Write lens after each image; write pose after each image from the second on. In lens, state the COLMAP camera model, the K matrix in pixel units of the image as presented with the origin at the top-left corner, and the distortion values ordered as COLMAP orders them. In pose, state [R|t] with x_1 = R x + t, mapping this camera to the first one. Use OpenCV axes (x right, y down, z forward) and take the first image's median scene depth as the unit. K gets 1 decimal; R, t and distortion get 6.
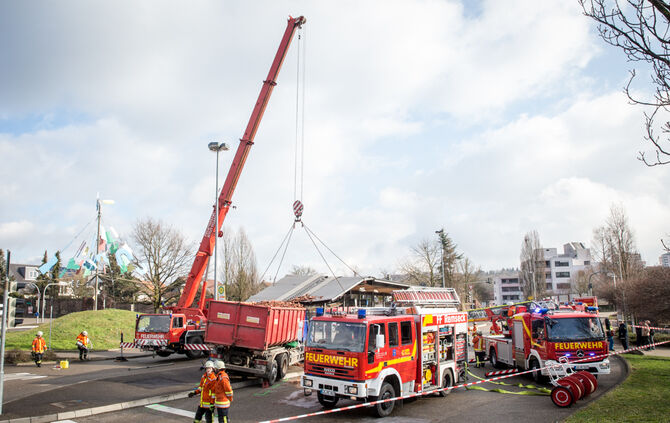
lens RADIAL K [[507.6, 0, 335.0], [0, 507.6, 211.5], [0, 0, 1]] dist [-0.136395, 0.001074]
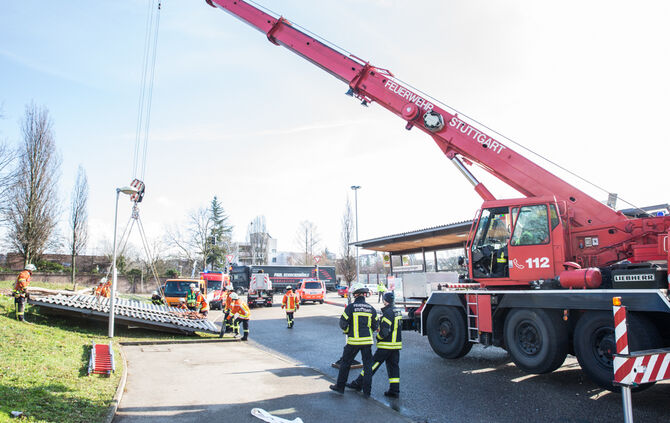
lens RADIAL K [[456.1, 0, 335.8], [0, 456.1, 219.4], [0, 0, 1]] dist [-0.122673, 0.109047]
pose [[0.680149, 0.128194, 0.721778, -0.989050], [-0.144724, 0.988694, -0.039223, 0.361207], [-0.718646, -0.077781, 0.691012, 1.474133]]
